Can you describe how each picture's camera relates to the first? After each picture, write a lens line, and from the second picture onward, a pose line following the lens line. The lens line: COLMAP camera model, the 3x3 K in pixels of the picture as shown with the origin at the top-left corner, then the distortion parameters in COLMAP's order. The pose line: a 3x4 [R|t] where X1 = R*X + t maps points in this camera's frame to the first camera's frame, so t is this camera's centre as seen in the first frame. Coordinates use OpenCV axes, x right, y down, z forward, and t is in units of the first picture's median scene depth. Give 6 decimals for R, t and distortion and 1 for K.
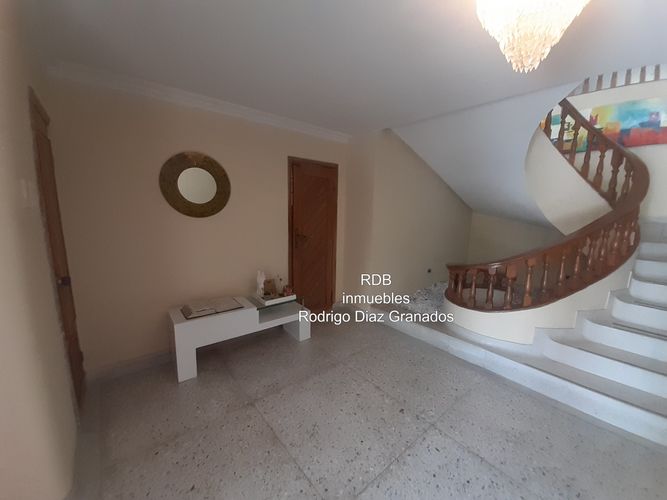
lens RADIAL K [[269.0, 0, 321.9], [0, 269.0, 252.3], [0, 0, 1]] dist [-0.005143, -0.002007]
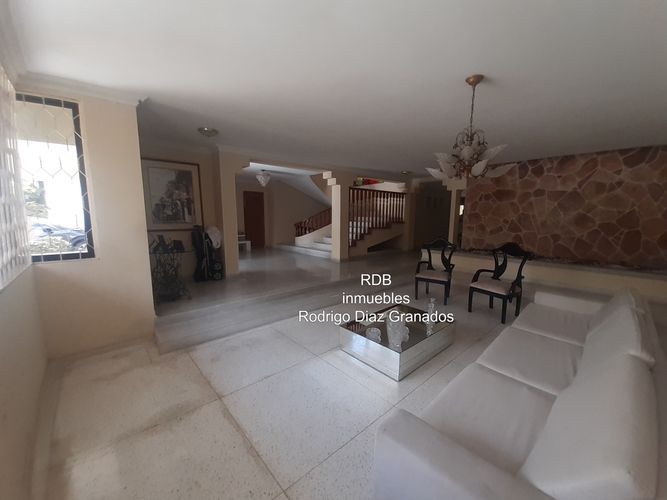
lens RADIAL K [[269.0, 0, 336.5], [0, 269.0, 249.3], [0, 0, 1]] dist [-0.005143, -0.002007]
pose [[0.998808, -0.023073, 0.043014, 0.897908], [0.024753, 0.998934, -0.038959, 0.509737], [-0.042069, 0.039977, 0.998315, -2.351300]]
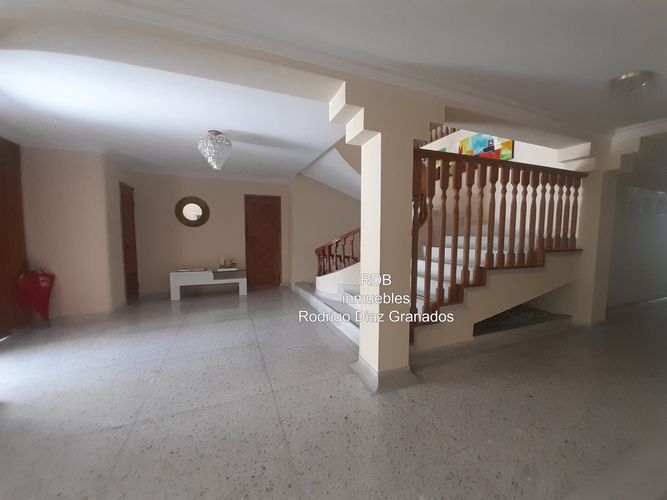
lens RADIAL K [[269.0, 0, 332.5], [0, 269.0, 255.8], [0, 0, 1]] dist [-0.005143, -0.002007]
pose [[0.951668, 0.000130, -0.307130, 1.165553], [-0.027651, 0.995975, -0.085259, 0.228362], [0.305882, 0.089631, 0.947841, -0.584355]]
